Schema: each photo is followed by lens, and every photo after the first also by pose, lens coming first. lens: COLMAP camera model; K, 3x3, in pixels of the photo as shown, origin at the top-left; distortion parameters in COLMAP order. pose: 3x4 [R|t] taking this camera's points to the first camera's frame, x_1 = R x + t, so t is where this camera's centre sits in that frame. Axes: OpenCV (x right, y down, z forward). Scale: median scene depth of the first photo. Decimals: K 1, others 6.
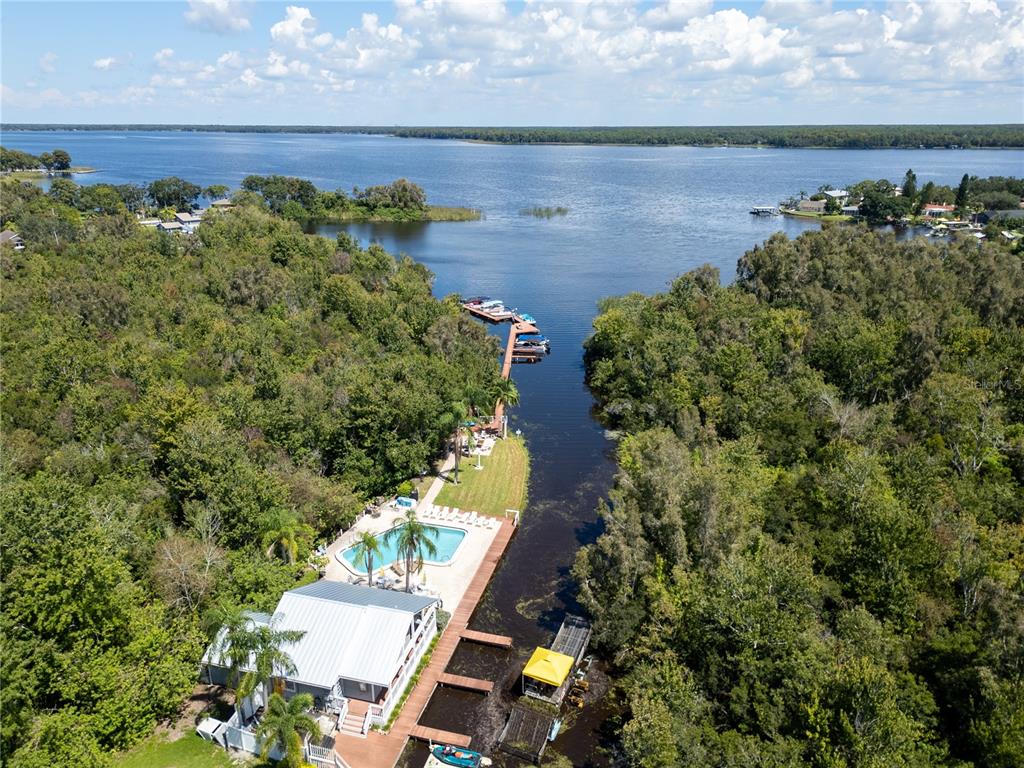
lens RADIAL K [[716.6, 0, 512.0], [0, 716.6, 384.0], [0, 0, 1]] dist [0.052812, -0.047509]
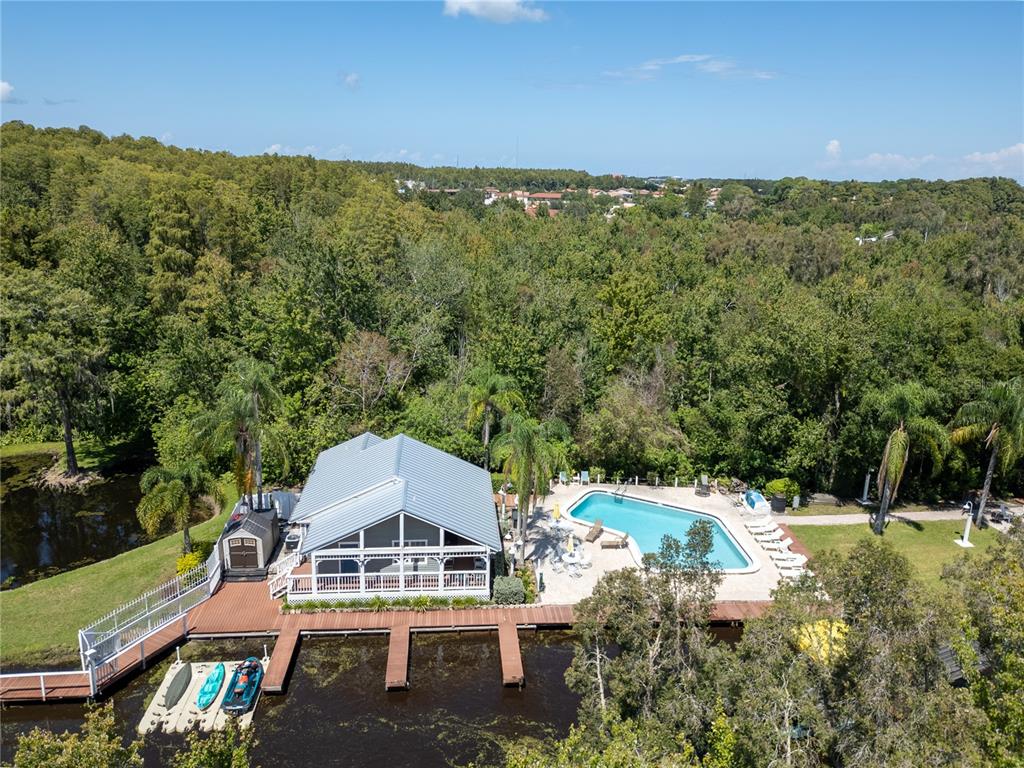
lens RADIAL K [[745.2, 0, 512.0], [0, 745.2, 384.0], [0, 0, 1]] dist [0.071503, -0.070685]
pose [[0.336940, 0.254932, -0.906356, 0.169894], [-0.338869, 0.930970, 0.135880, 0.027249], [0.878430, 0.261352, 0.400069, 0.267034]]
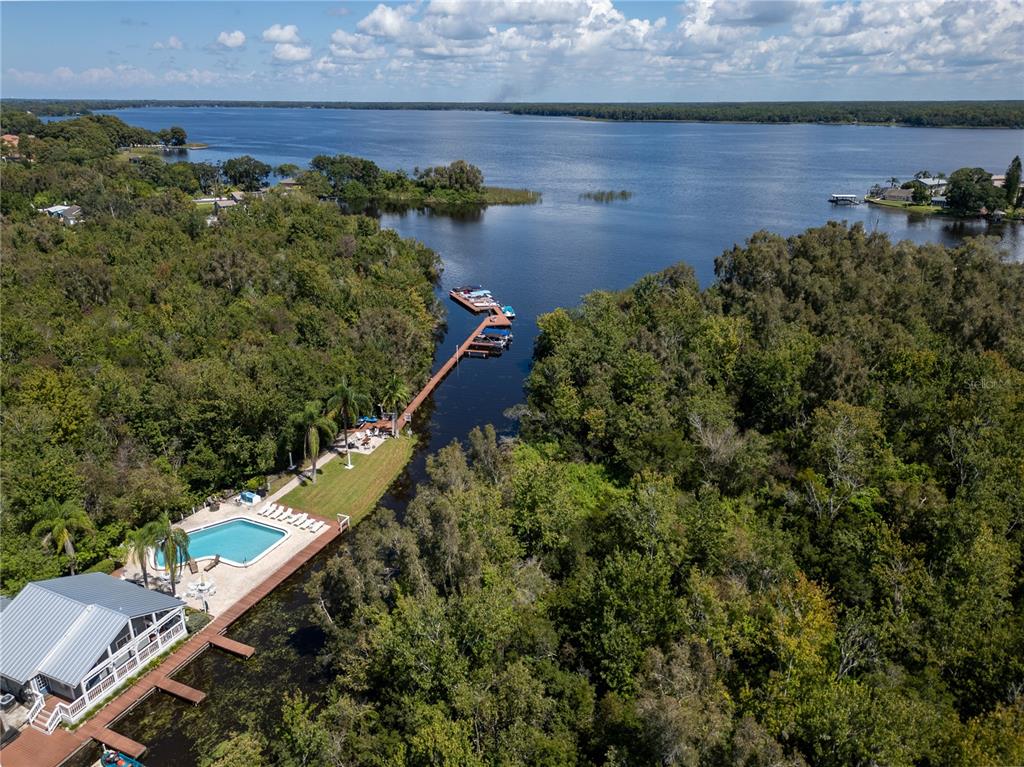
lens RADIAL K [[716.6, 0, 512.0], [0, 716.6, 383.5], [0, 0, 1]] dist [0.052812, -0.047509]
pose [[0.987235, 0.058848, -0.147999, 0.178220], [-0.054632, 0.997981, 0.032399, -0.023982], [0.149607, -0.023900, 0.988457, 0.029077]]
